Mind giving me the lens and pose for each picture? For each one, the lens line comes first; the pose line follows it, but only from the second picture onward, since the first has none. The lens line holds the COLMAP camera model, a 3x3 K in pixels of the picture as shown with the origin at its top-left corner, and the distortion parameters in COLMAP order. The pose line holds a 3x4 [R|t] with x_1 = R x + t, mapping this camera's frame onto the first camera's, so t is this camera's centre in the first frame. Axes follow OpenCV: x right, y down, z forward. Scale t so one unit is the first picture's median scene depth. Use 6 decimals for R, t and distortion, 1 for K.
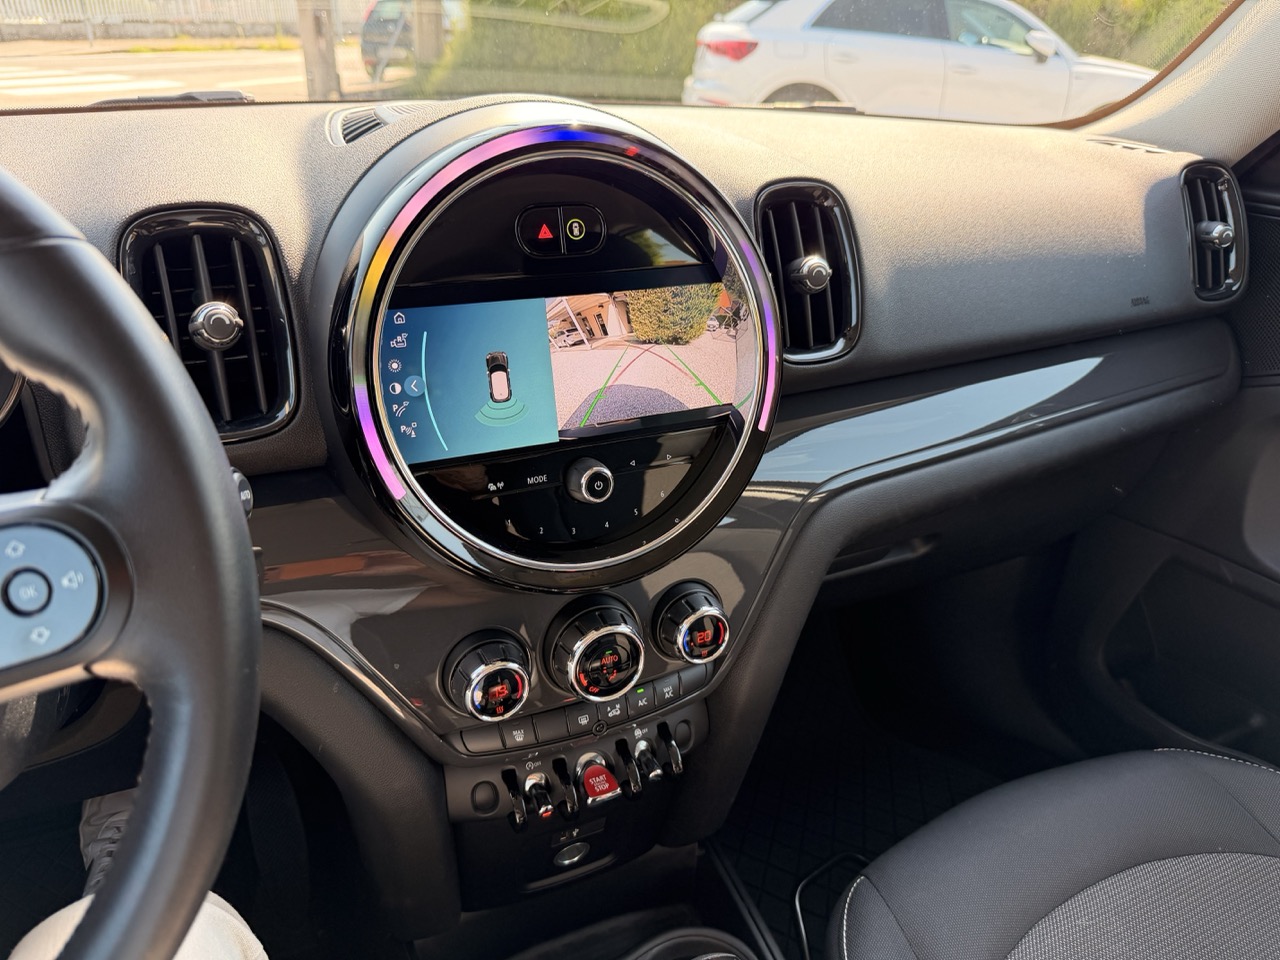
lens RADIAL K [[894.5, 0, 646.5], [0, 894.5, 475.2], [0, 0, 1]] dist [0.102153, -0.155328]
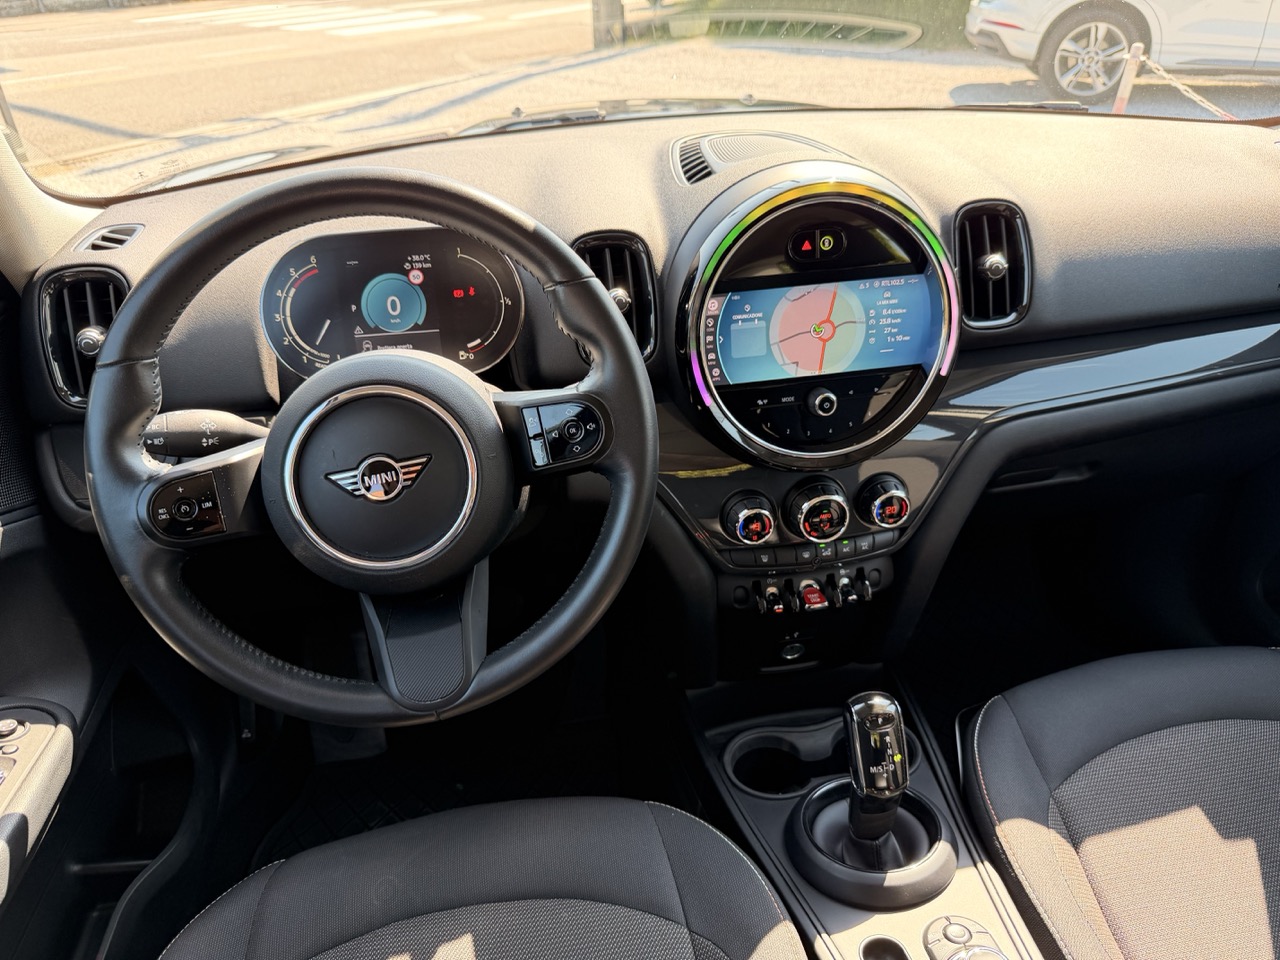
lens RADIAL K [[894.5, 0, 646.5], [0, 894.5, 475.2], [0, 0, 1]] dist [0.102153, -0.155328]
pose [[0.960158, 0.088250, -0.265158, 0.065903], [-0.062478, 0.992600, 0.104120, -0.010320], [0.272385, -0.083405, 0.958567, -0.566578]]
